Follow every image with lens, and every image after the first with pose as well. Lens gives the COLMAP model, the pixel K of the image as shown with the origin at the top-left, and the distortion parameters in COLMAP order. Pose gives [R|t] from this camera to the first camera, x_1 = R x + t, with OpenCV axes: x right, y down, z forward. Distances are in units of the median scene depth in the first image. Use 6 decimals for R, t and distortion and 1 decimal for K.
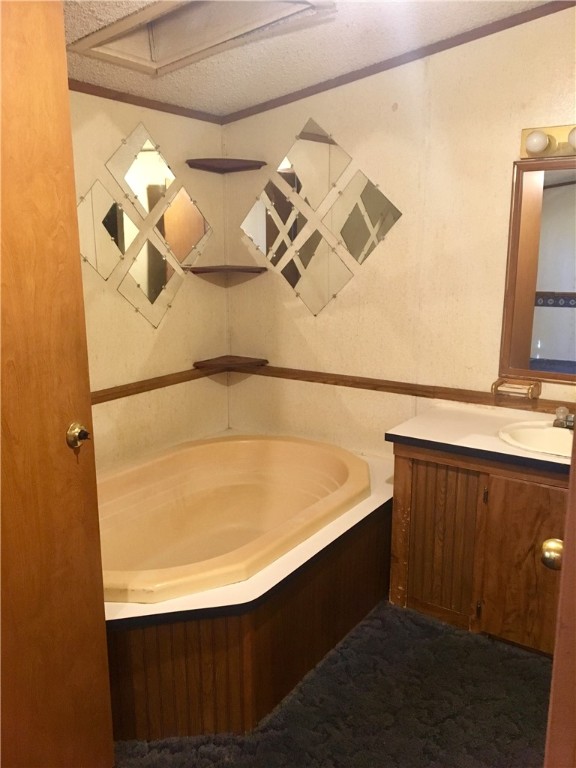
lens RADIAL K [[631.0, 0, 289.4], [0, 631.0, 390.9], [0, 0, 1]] dist [0.012369, -0.001095]
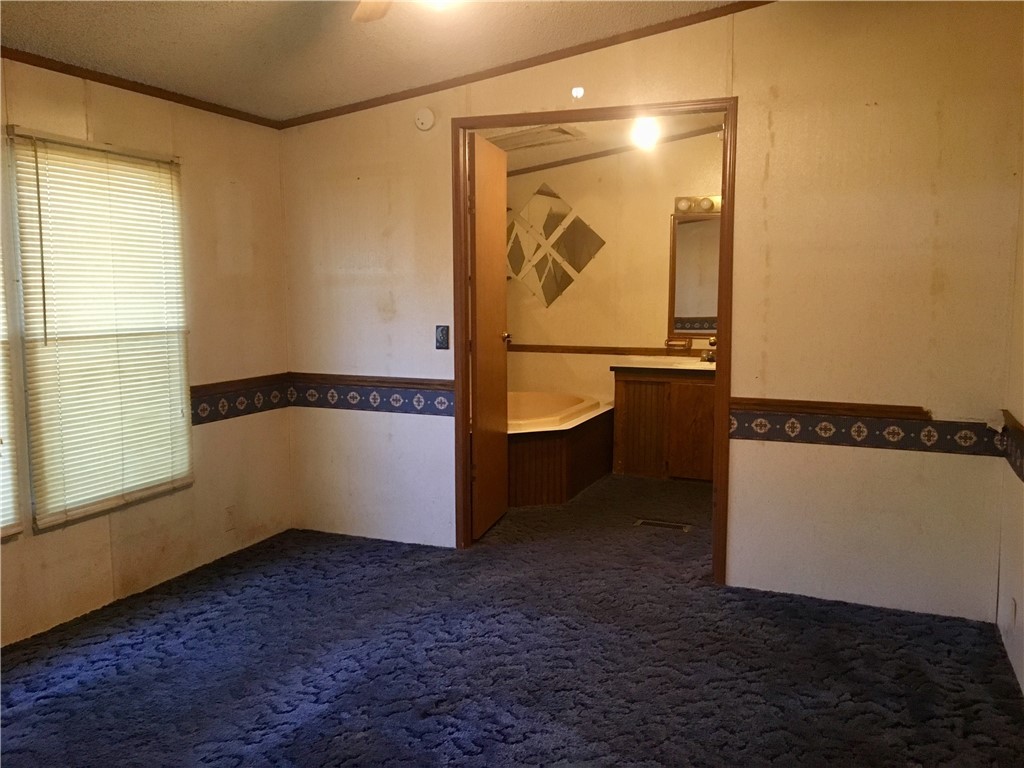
lens RADIAL K [[841.3, 0, 511.7], [0, 841.3, 378.5], [0, 0, 1]] dist [0.012369, -0.001095]
pose [[0.979075, -0.010331, 0.203235, -0.559512], [0.033071, 0.993512, -0.108815, 0.330242], [-0.200793, 0.113259, 0.973065, -1.140425]]
